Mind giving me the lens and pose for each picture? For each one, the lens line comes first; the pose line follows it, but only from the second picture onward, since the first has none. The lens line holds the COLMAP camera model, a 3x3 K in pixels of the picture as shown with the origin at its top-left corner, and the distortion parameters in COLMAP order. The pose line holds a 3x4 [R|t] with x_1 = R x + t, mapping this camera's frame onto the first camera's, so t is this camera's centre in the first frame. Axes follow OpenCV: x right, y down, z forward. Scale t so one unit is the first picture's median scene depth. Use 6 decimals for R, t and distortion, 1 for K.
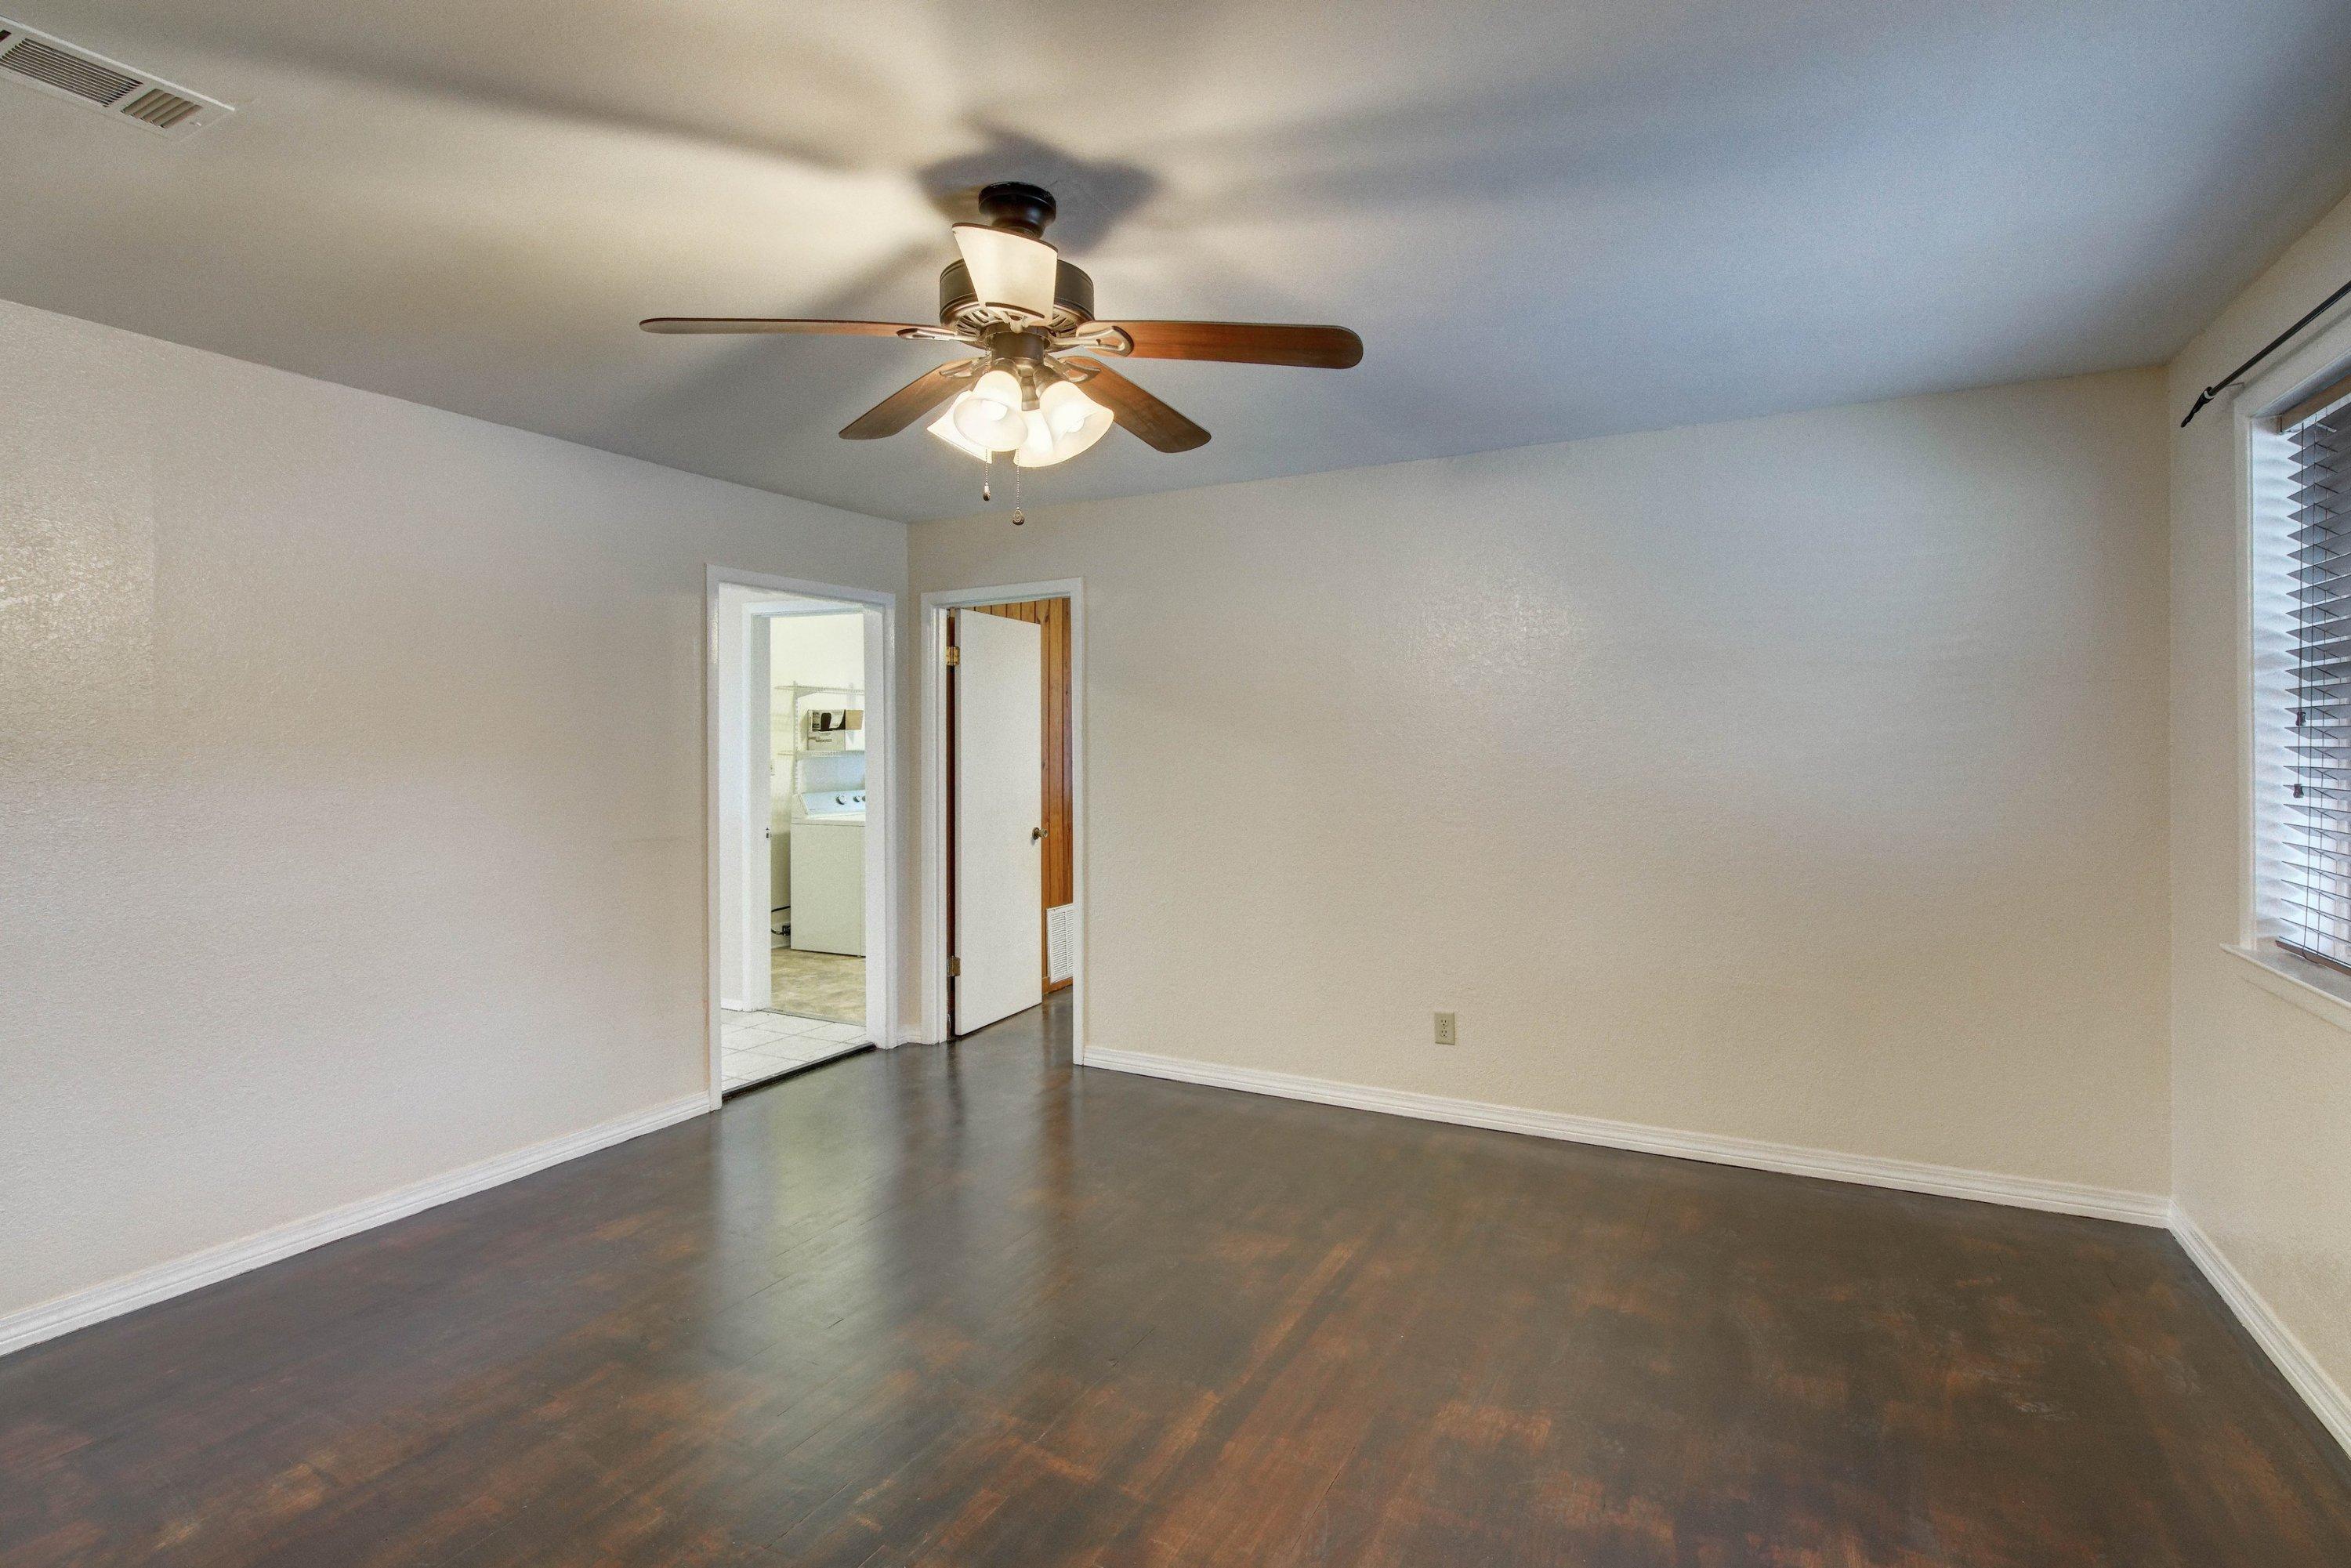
lens RADIAL K [[1142.7, 0, 1186.7], [0, 1142.7, 770.1], [0, 0, 1]] dist [0.001407, -0.000272]
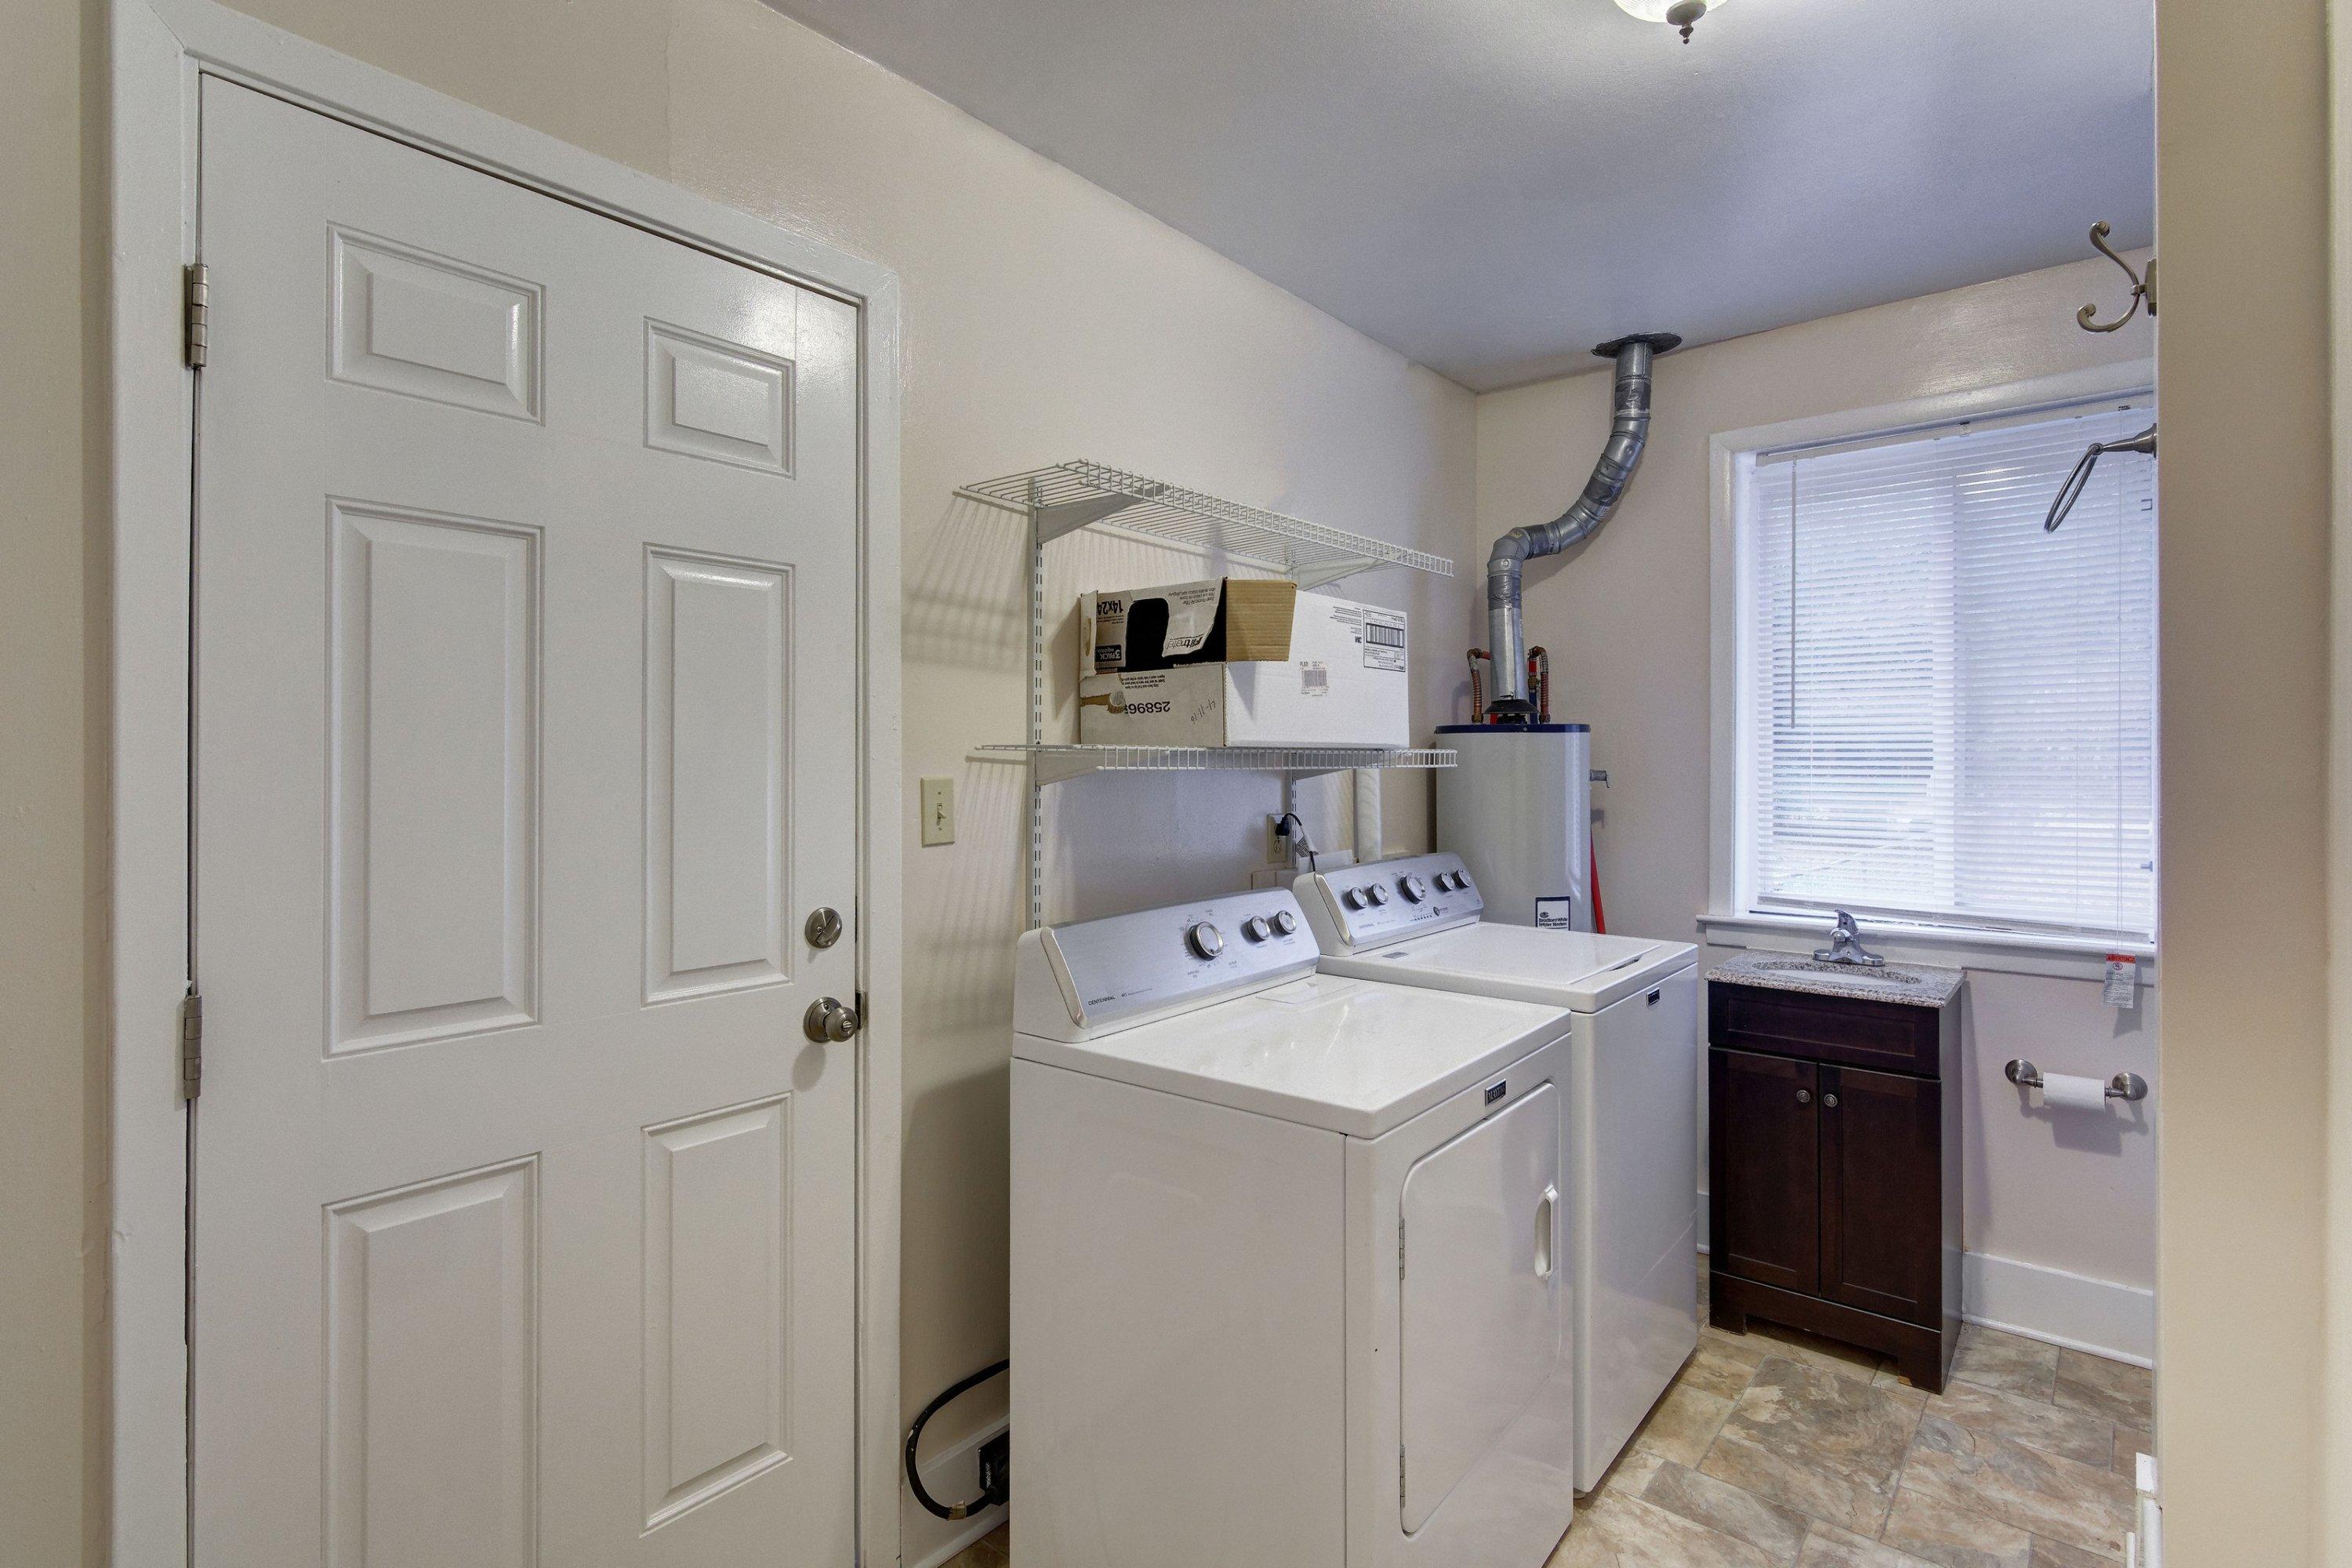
lens RADIAL K [[1143.2, 0, 1177.1], [0, 1143.2, 766.0], [0, 0, 1]] dist [0.001407, -0.000272]
pose [[0.978777, 0.004308, -0.204883, -0.257077], [-0.008246, 0.999797, -0.018371, -0.007937], [0.204762, 0.019670, 0.978614, 0.752277]]
